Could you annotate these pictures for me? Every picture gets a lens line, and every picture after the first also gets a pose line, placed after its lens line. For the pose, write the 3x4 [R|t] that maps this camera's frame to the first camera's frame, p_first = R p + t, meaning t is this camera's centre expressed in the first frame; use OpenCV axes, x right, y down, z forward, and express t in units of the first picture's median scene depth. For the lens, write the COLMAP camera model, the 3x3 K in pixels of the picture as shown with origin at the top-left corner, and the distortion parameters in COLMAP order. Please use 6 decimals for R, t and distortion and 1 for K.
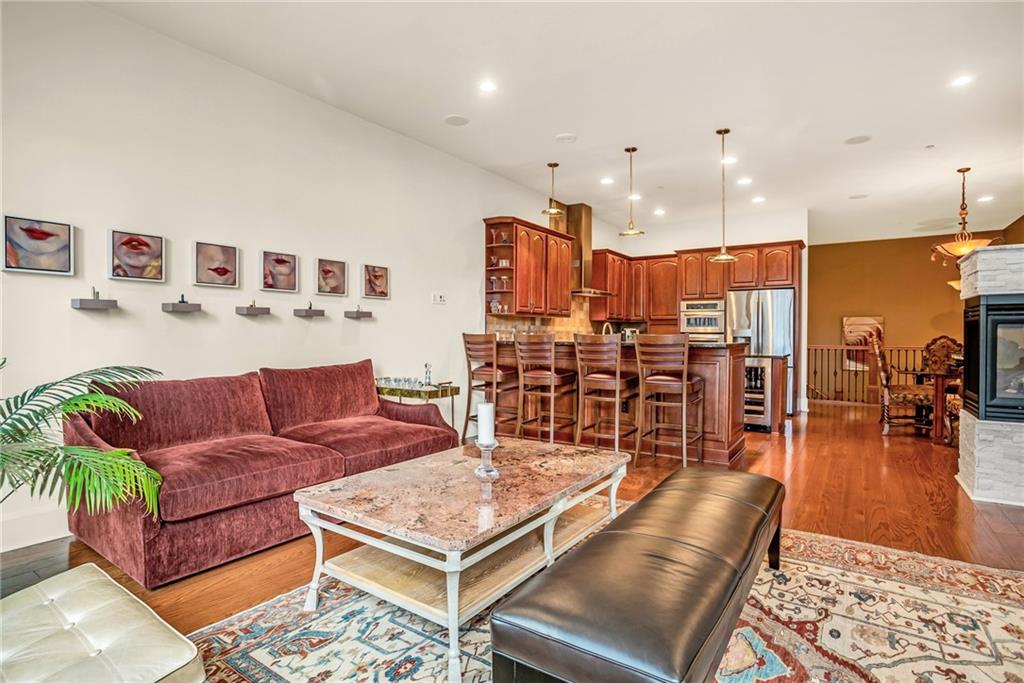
lens RADIAL K [[520.7, 0, 512.0], [0, 520.7, 341.5], [0, 0, 1]] dist [-0.071701, 0.027268]
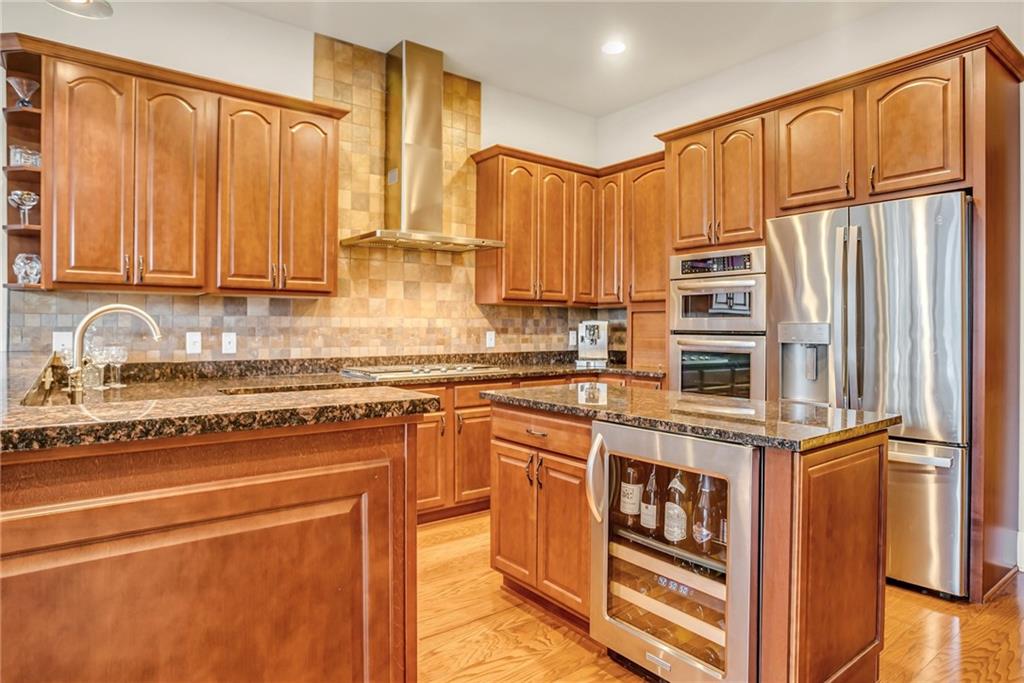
lens RADIAL K [[588.6, 0, 512.0], [0, 588.6, 341.5], [0, 0, 1]] dist [-0.087270, 0.000463]
pose [[0.946874, 0.003435, -0.321587, 0.359451], [-0.004838, 0.999982, -0.003561, -0.007008], [0.321569, 0.004927, 0.946873, 0.529231]]
